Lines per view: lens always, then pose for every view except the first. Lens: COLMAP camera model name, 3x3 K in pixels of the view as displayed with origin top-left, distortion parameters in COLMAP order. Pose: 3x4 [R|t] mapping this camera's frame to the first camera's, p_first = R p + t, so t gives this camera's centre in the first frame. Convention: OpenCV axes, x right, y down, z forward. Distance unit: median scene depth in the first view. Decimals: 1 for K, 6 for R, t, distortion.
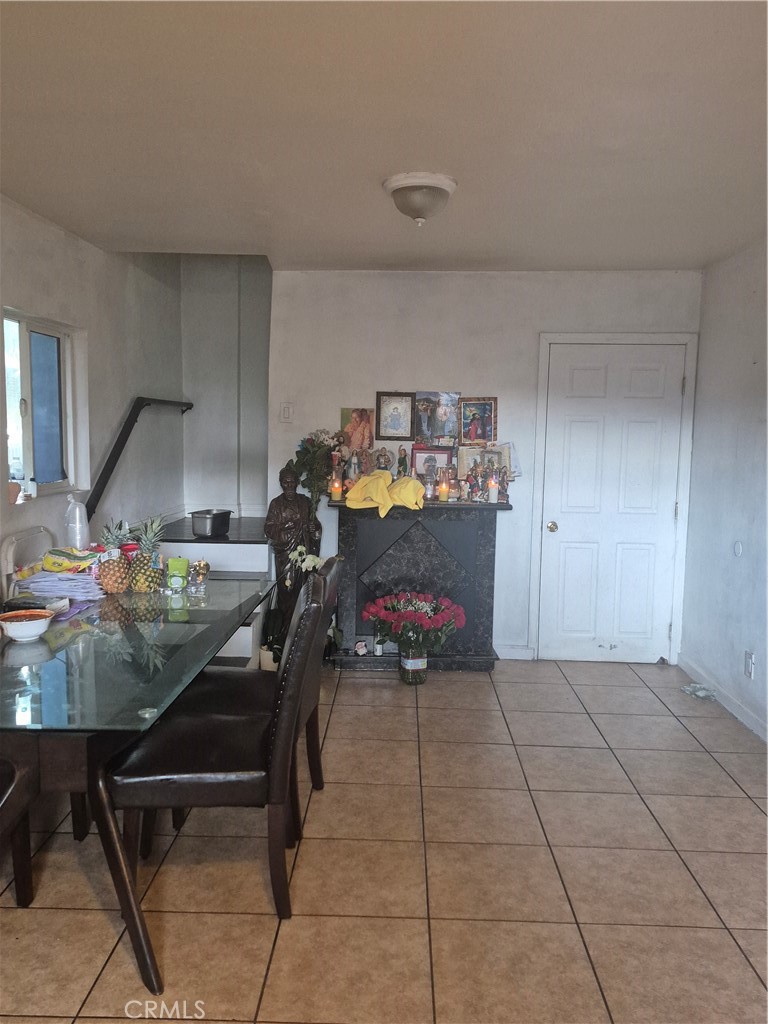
lens RADIAL K [[796.6, 0, 367.8], [0, 796.6, 510.7], [0, 0, 1]] dist [0.044122, -0.005228]
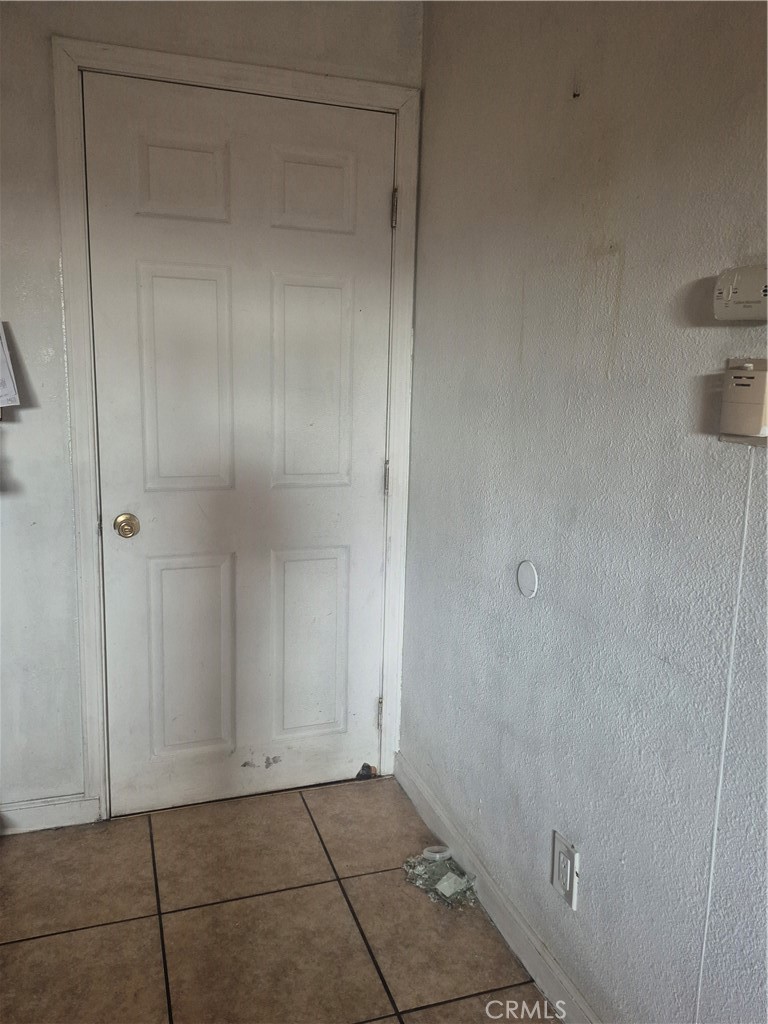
lens RADIAL K [[796.6, 0, 367.8], [0, 796.6, 510.7], [0, 0, 1]] dist [0.044122, -0.005228]
pose [[0.937473, -0.053088, 0.343985, 0.210748], [0.026163, 0.996251, 0.082453, -0.020799], [-0.347073, -0.068298, 0.935348, 0.559923]]
